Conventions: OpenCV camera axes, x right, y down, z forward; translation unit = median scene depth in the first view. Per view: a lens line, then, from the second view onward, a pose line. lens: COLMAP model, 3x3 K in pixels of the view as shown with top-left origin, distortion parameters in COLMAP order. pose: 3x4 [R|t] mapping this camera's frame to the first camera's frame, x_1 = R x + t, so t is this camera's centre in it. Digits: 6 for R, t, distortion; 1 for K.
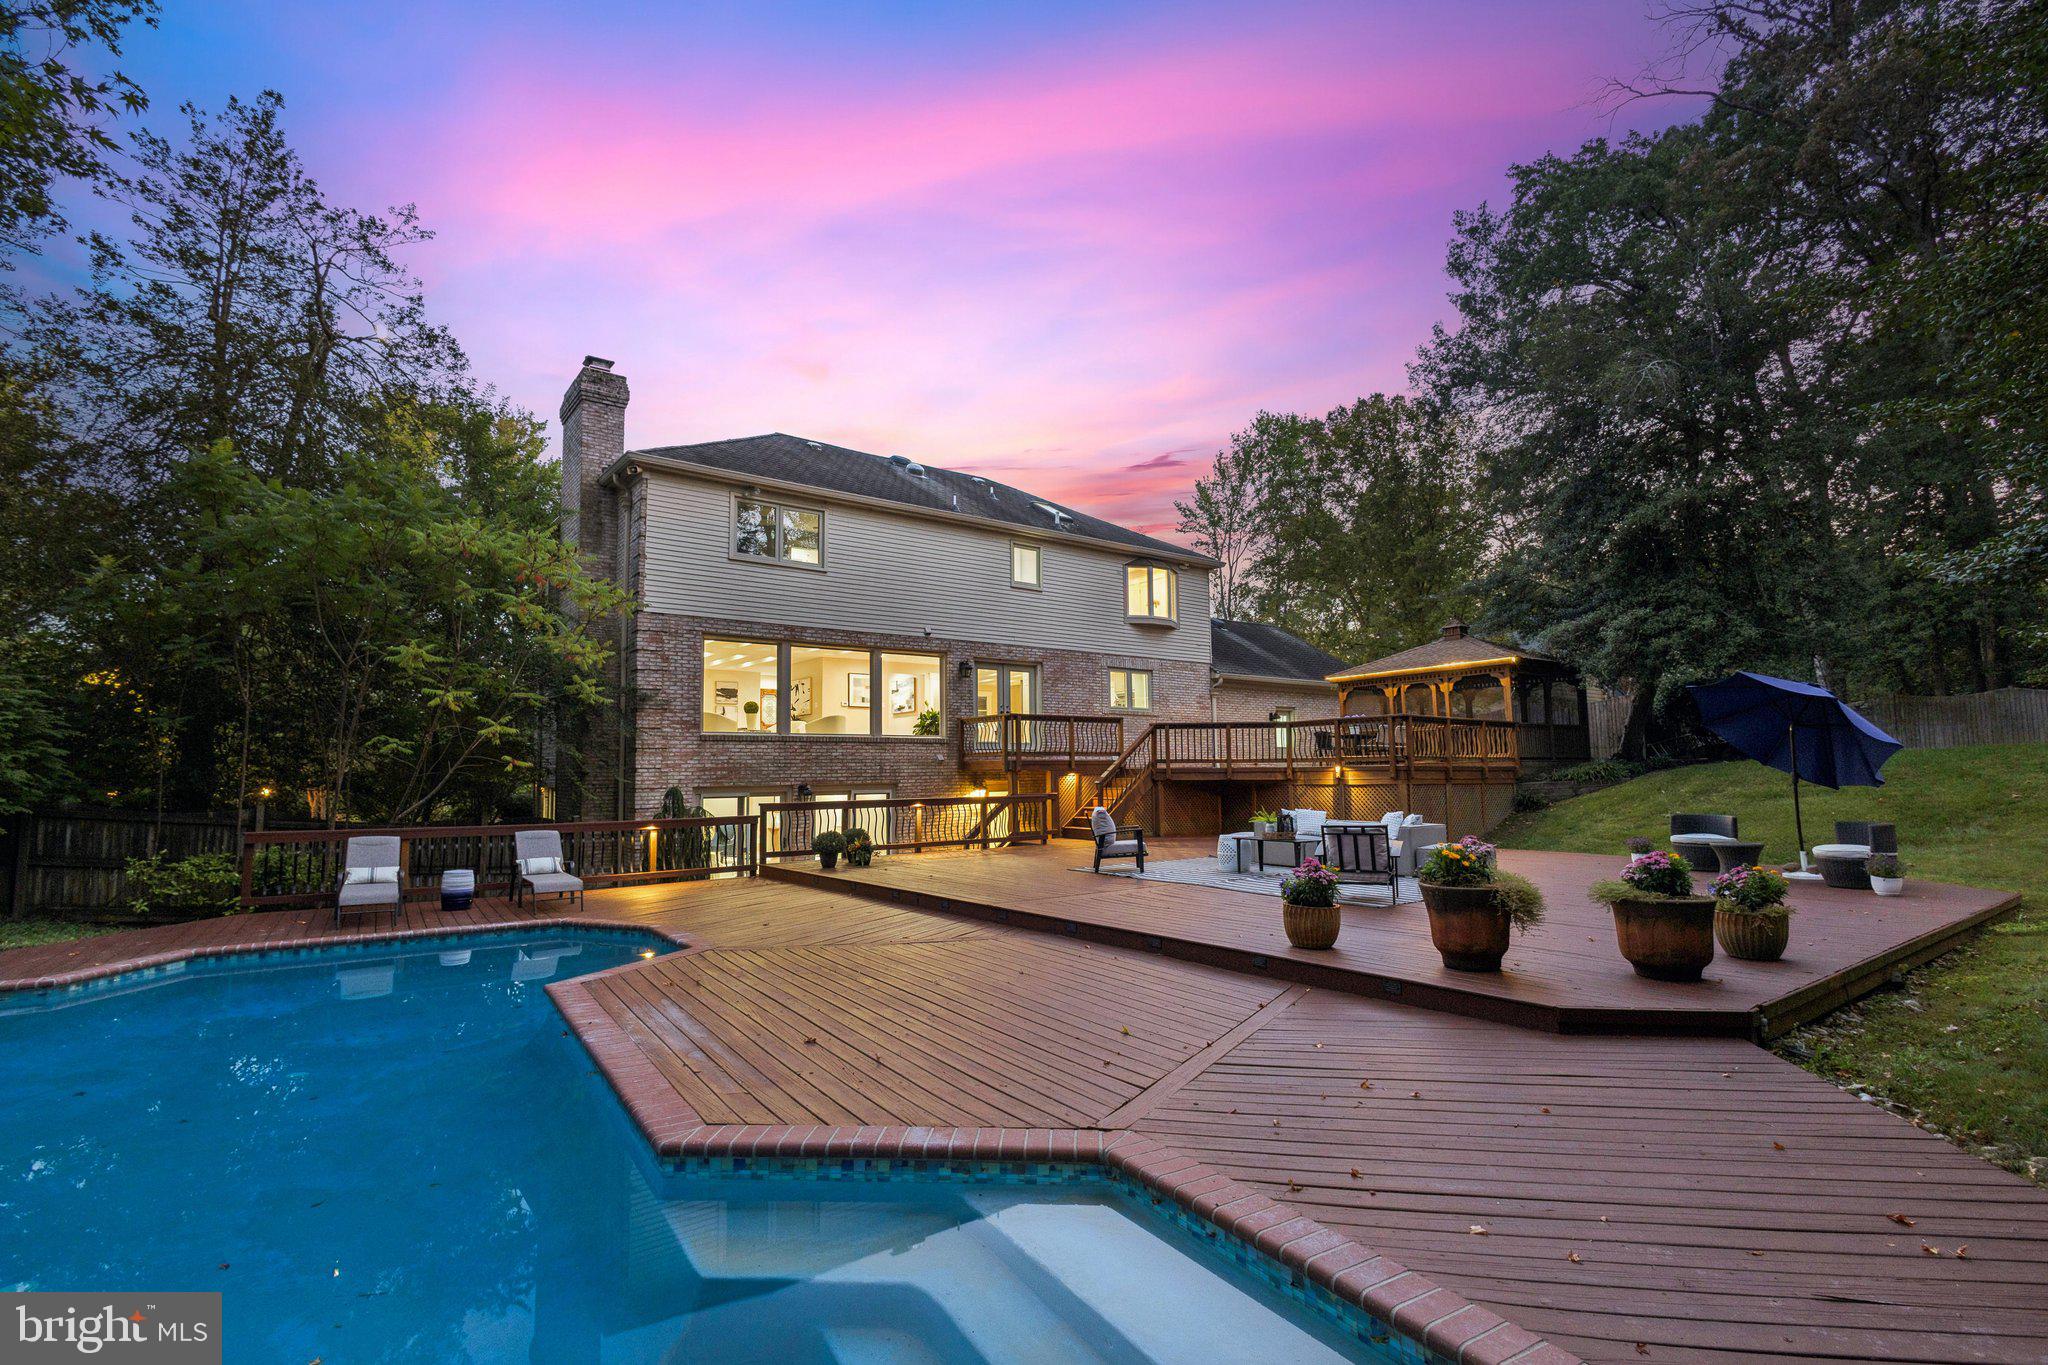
lens RADIAL K [[949.5, 0, 1025.5], [0, 949.5, 721.7], [0, 0, 1]] dist [0.002394, 0.000526]
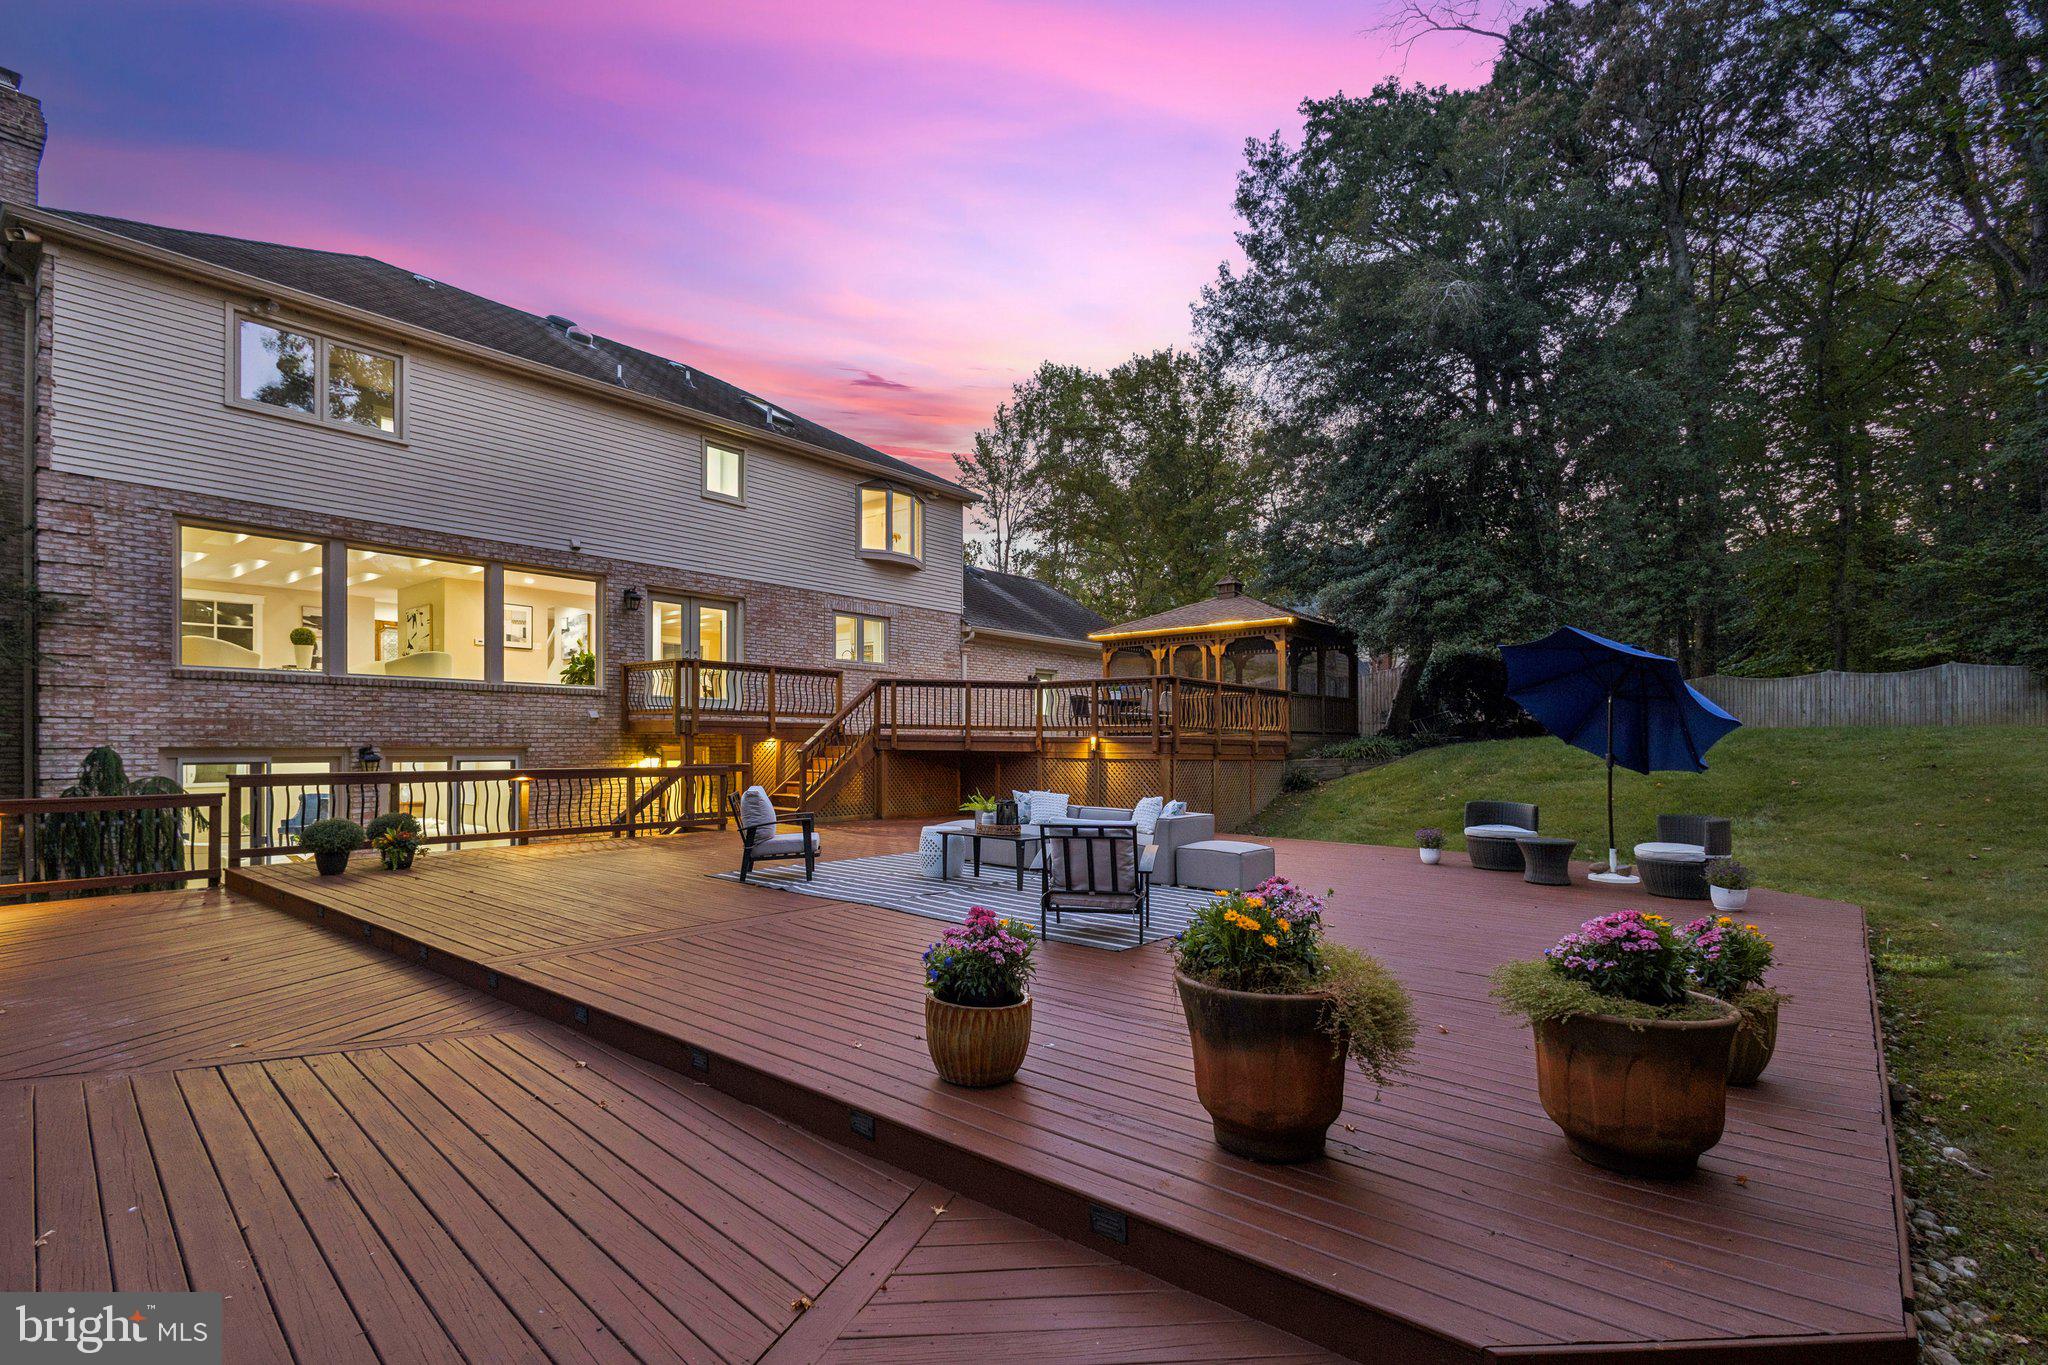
lens RADIAL K [[947.2, 0, 1024.5], [0, 947.2, 759.1], [0, 0, 1]] dist [0.003112, 0.000398]
pose [[0.974596, 0.015184, 0.223457, 0.078310], [-0.031381, 0.997115, 0.069114, 0.010309], [-0.221763, -0.074371, 0.972260, 0.189358]]
